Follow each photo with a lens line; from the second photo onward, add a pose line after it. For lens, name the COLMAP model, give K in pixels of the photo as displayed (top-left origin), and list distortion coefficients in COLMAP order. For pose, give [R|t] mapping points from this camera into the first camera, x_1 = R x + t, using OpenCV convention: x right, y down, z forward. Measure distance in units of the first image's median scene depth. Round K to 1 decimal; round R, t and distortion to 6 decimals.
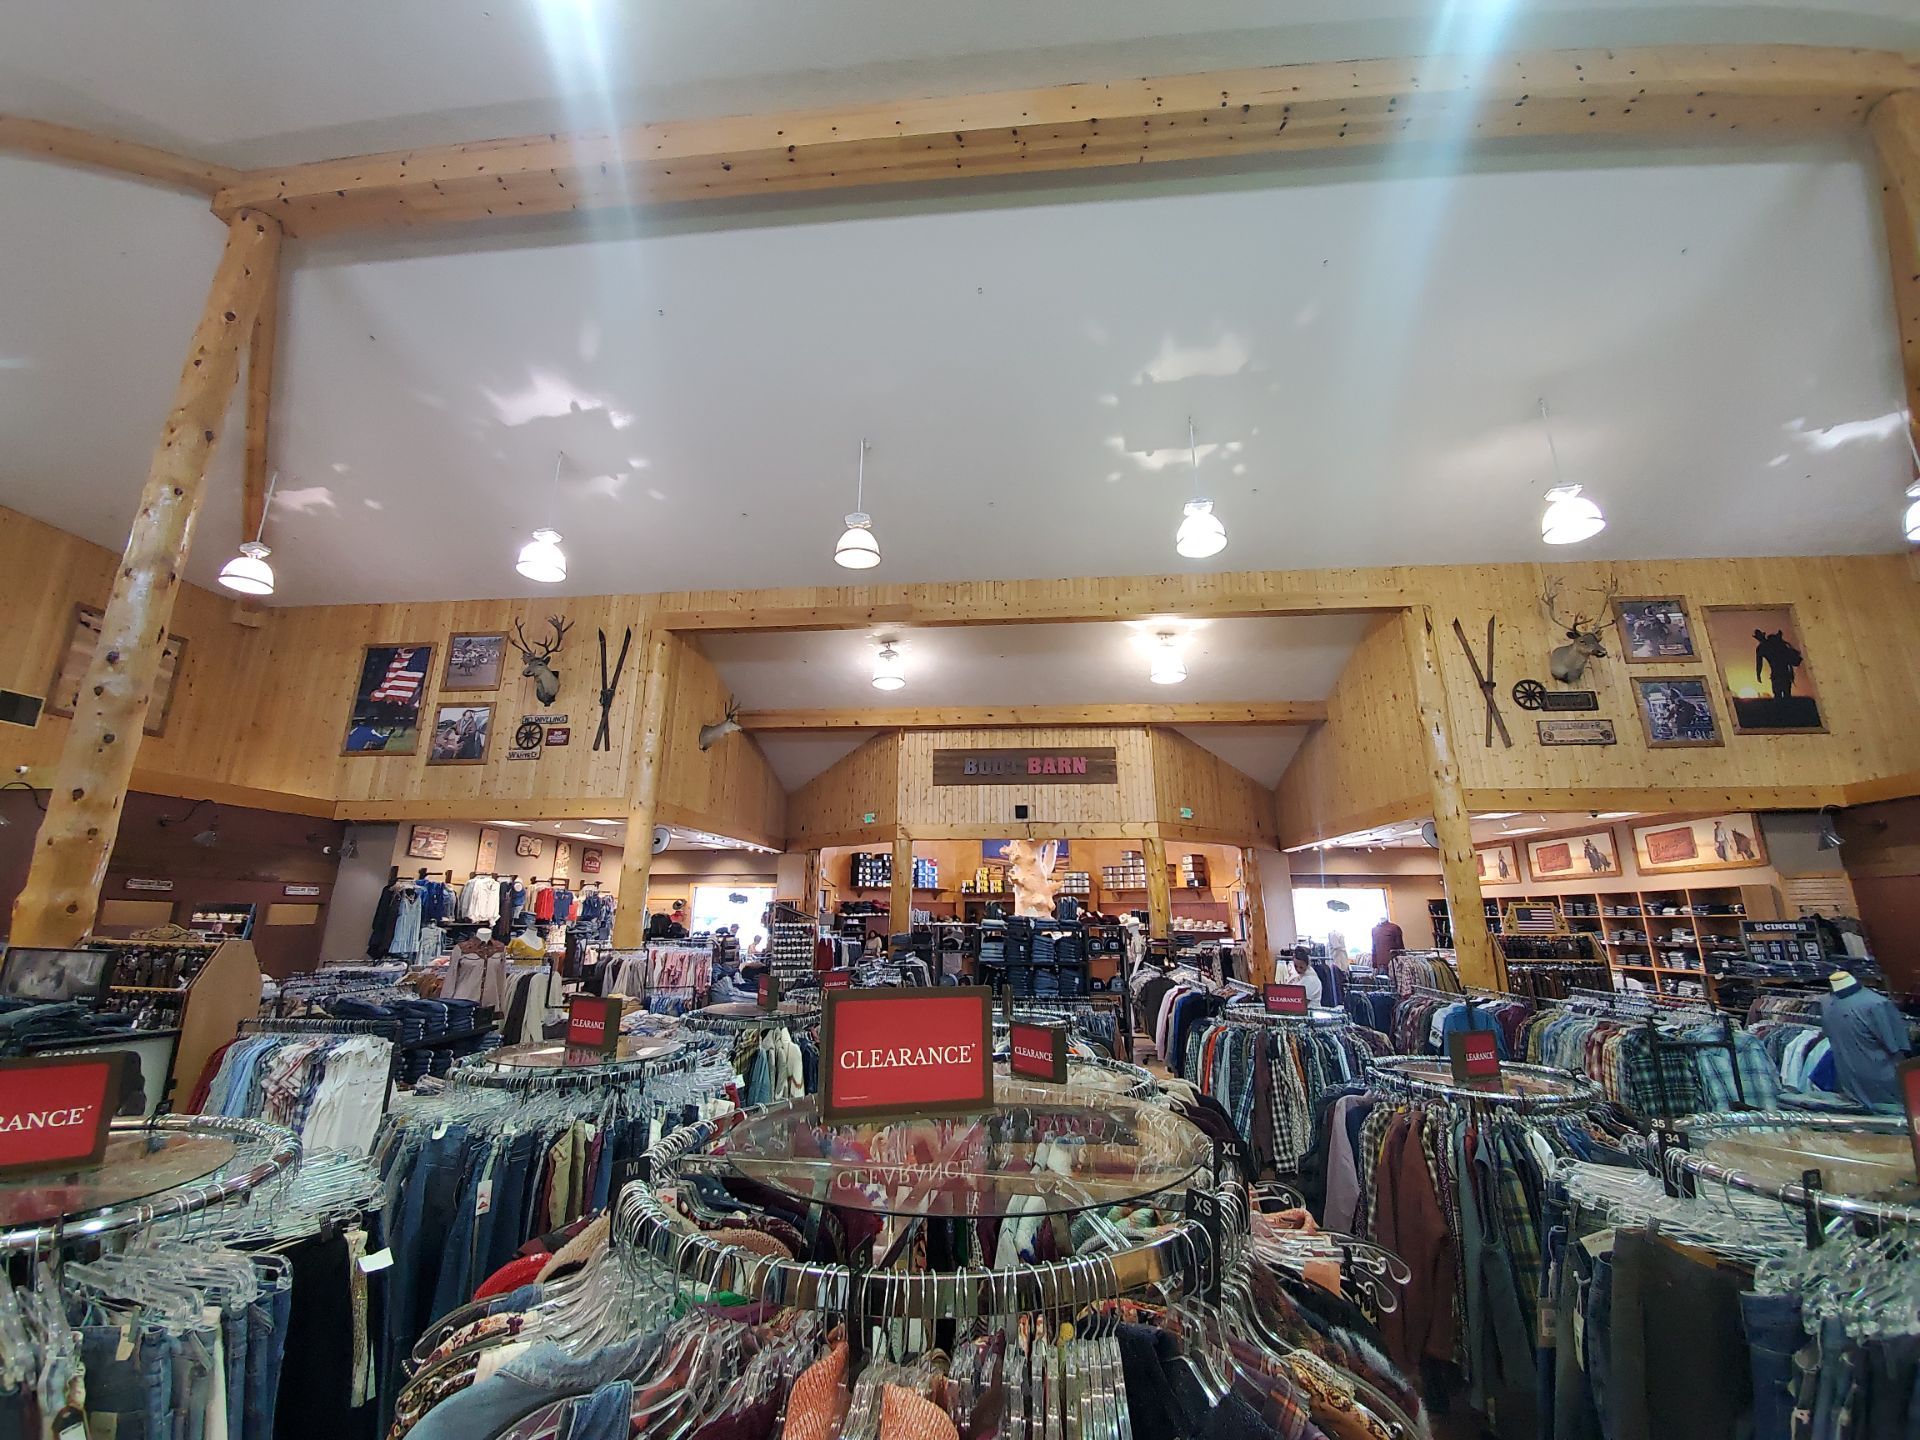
lens RADIAL K [[759.3, 0, 954.1], [0, 759.3, 703.1], [0, 0, 1]] dist [0.006371, -0.013711]
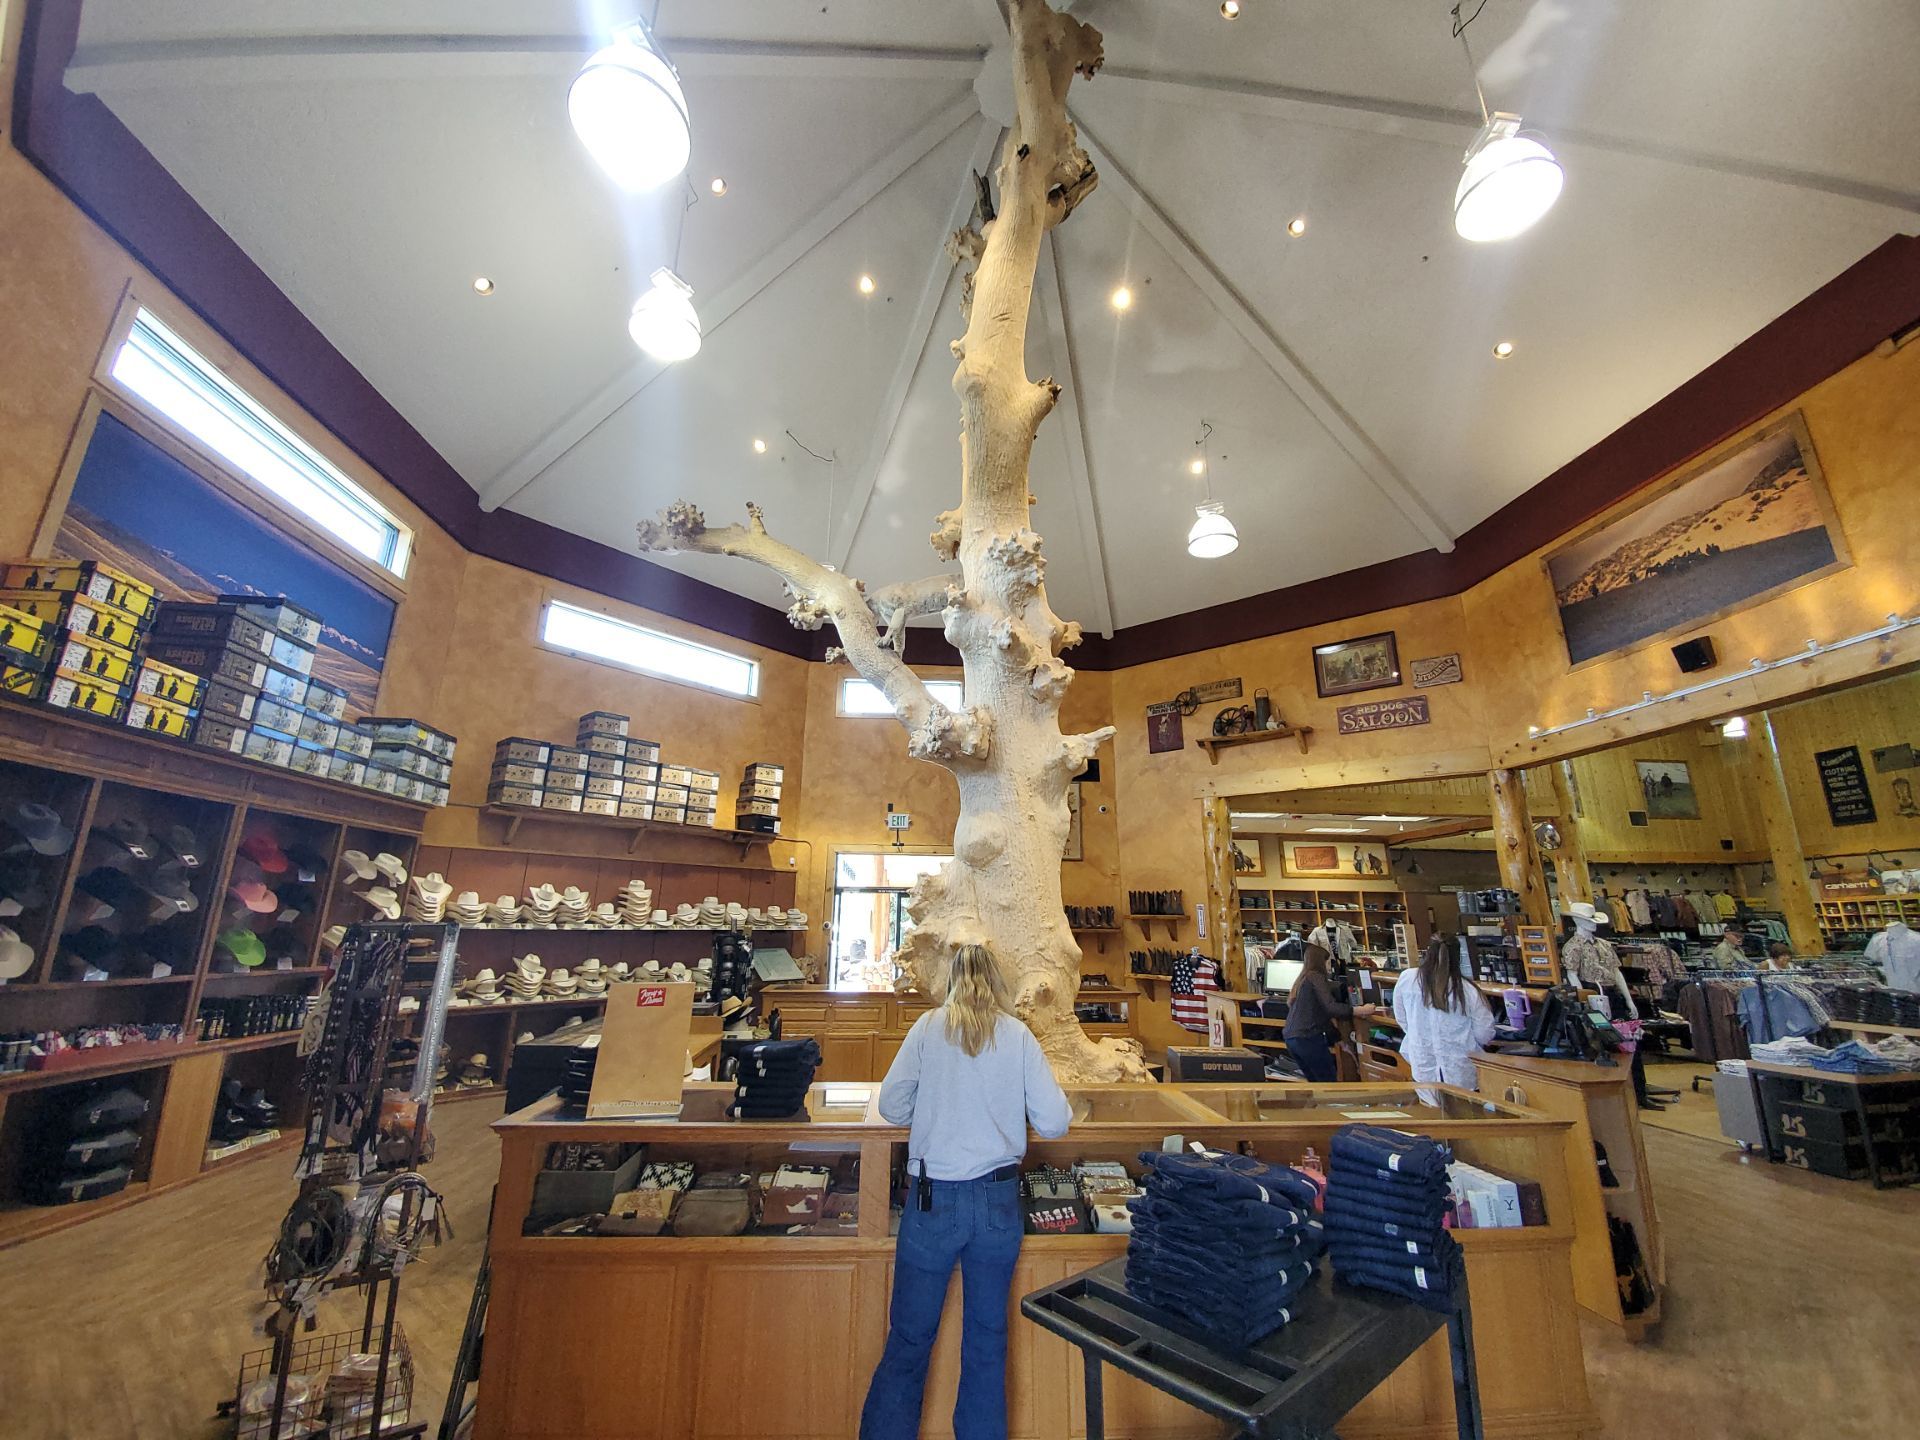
lens RADIAL K [[777.8, 0, 963.6], [0, 777.8, 699.7], [0, 0, 1]] dist [-0.008105, -0.008117]
pose [[-0.174231, 0.265523, 0.948231, -0.305793], [-0.274136, 0.911811, -0.305695, 0.512943], [-0.945776, -0.313206, -0.086077, 1.760102]]
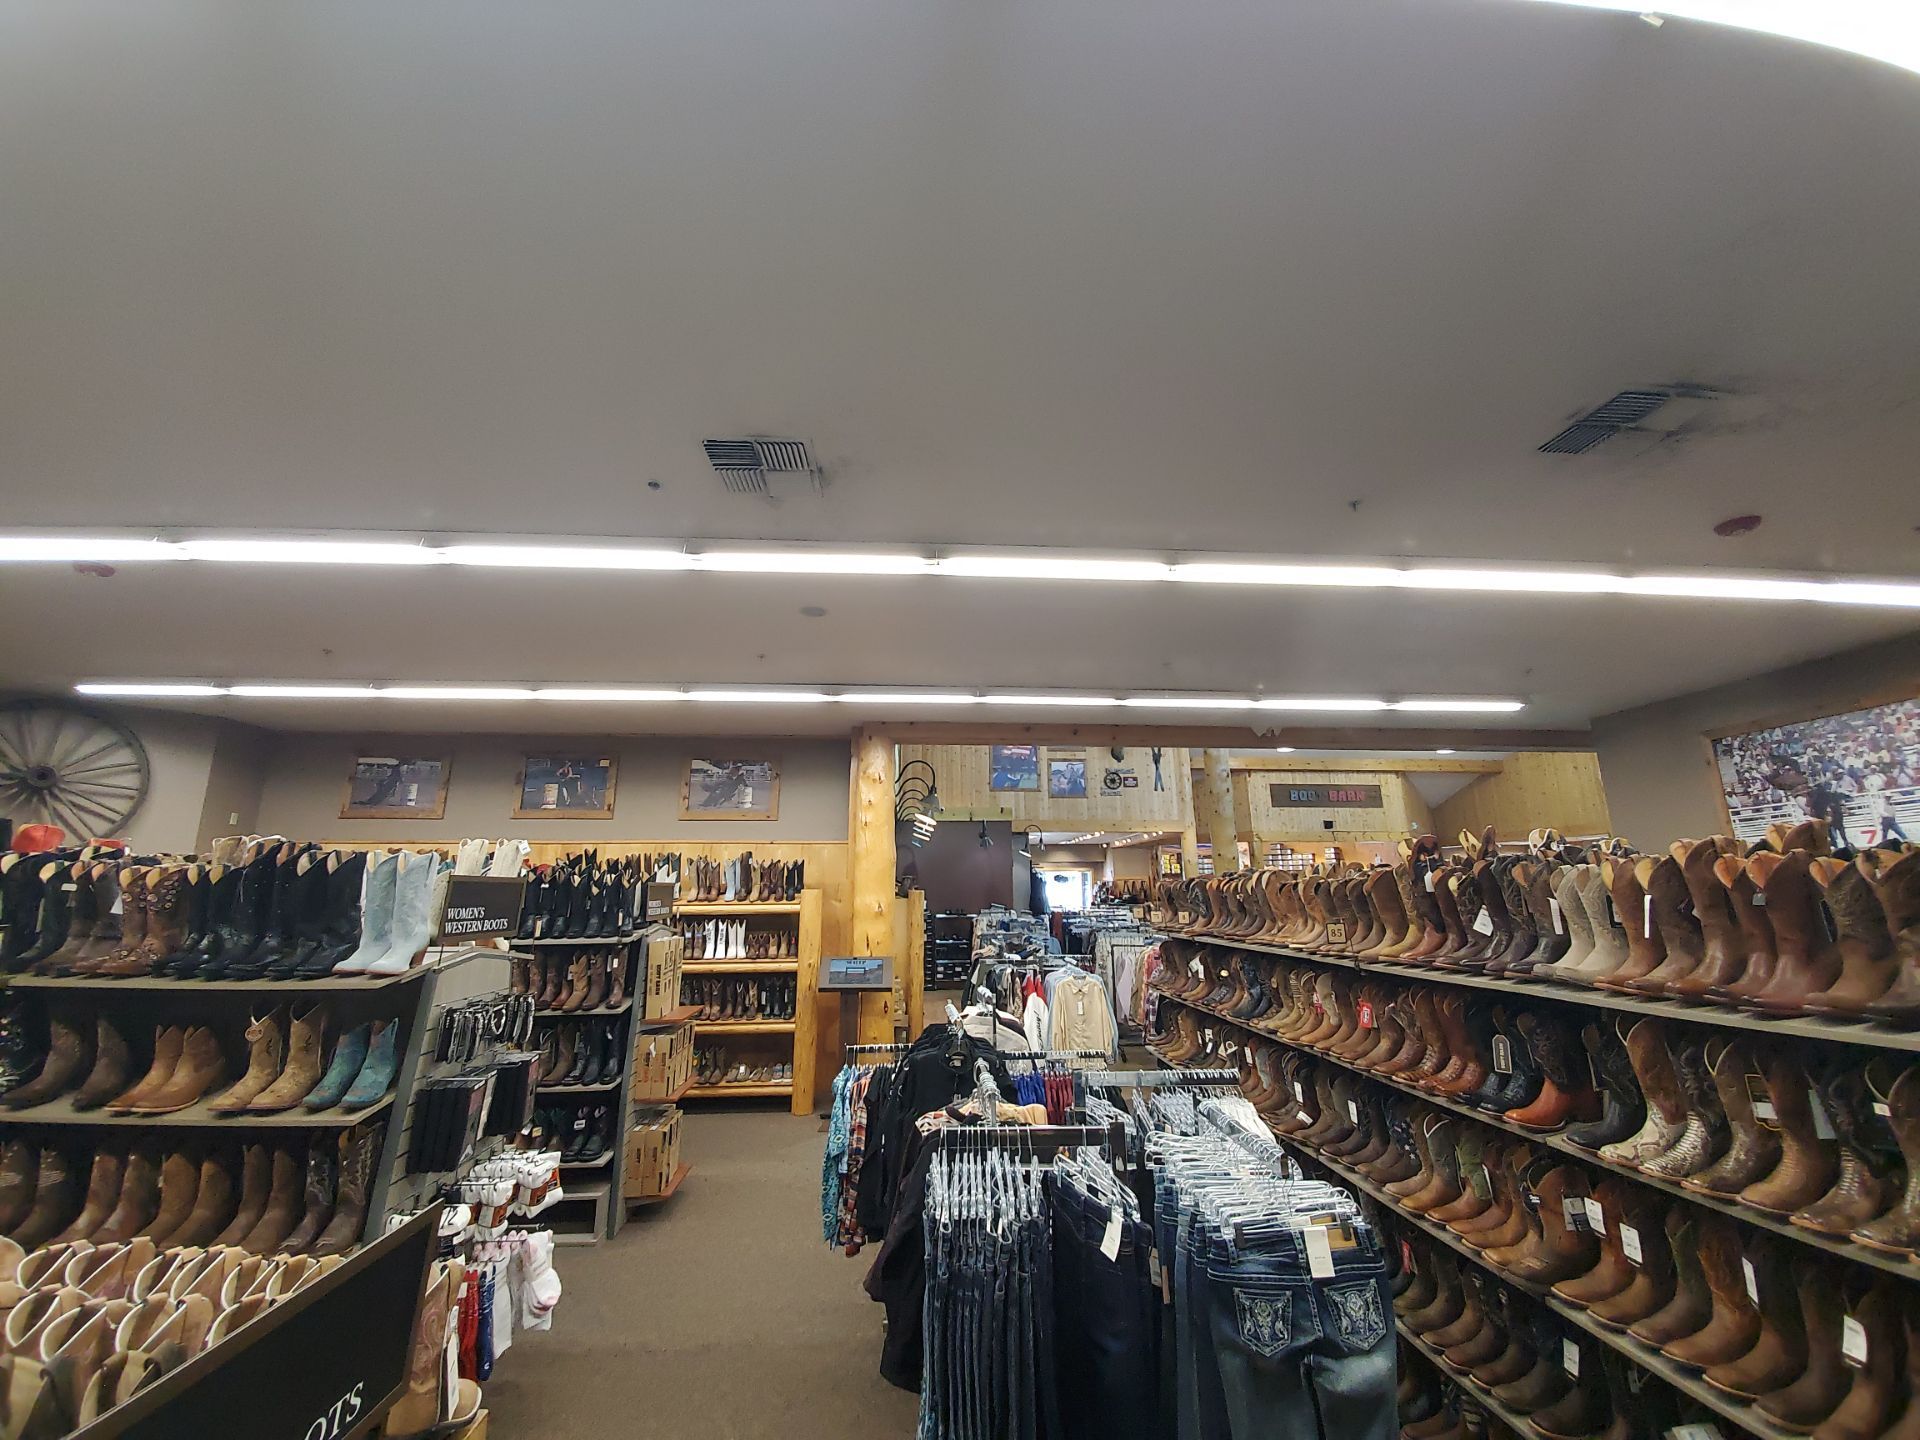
lens RADIAL K [[759.3, 0, 952.9], [0, 759.3, 702.8], [0, 0, 1]] dist [0.006371, -0.013711]
pose [[0.988971, 0.029962, 0.145049, -1.139457], [-0.033851, 0.999129, 0.024419, -0.153753], [-0.144191, -0.029059, 0.989123, -0.569744]]
